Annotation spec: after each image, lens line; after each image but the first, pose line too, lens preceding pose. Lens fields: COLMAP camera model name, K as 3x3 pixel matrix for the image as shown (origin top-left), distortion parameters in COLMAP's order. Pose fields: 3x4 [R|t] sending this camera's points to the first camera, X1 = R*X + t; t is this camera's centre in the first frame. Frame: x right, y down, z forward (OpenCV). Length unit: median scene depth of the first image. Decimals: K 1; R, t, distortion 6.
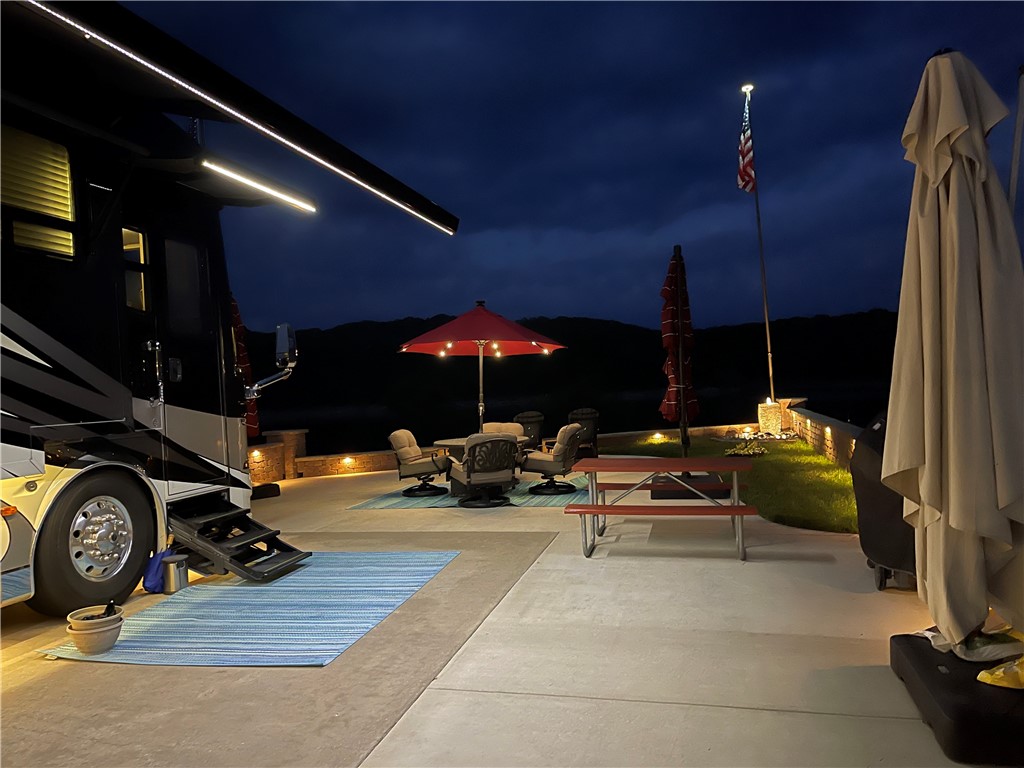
lens RADIAL K [[794.5, 0, 512.7], [0, 794.5, 386.0], [0, 0, 1]] dist [0.049516, -0.008602]
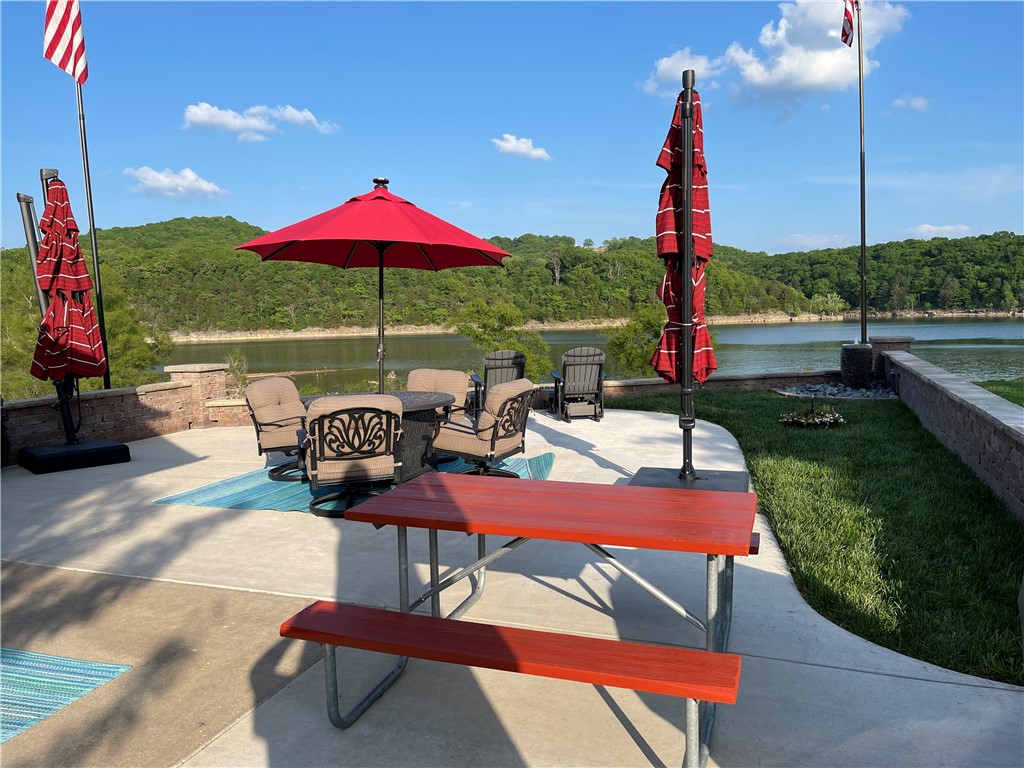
lens RADIAL K [[794.5, 0, 514.9], [0, 794.5, 389.8], [0, 0, 1]] dist [0.049516, -0.008602]
pose [[0.994413, 0.031977, -0.100595, 0.154304], [-0.021681, 0.994565, 0.101831, -0.009255], [0.103305, -0.099081, 0.989703, 0.424190]]
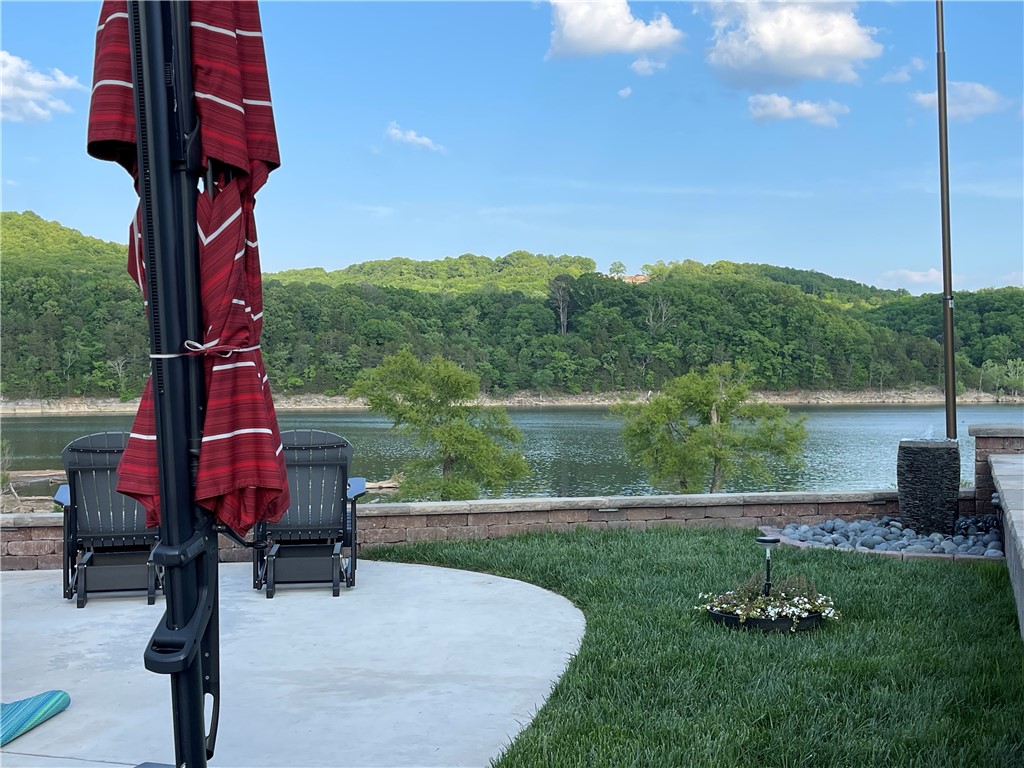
lens RADIAL K [[1308.3, 0, 511.7], [0, 1308.3, 378.4], [0, 0, 1]] dist [0.078592, 0.000000]
pose [[0.994469, 0.044334, -0.095220, 0.346477], [-0.044109, 0.999017, 0.004462, 0.000667], [0.095324, -0.000237, 0.995446, 0.725995]]
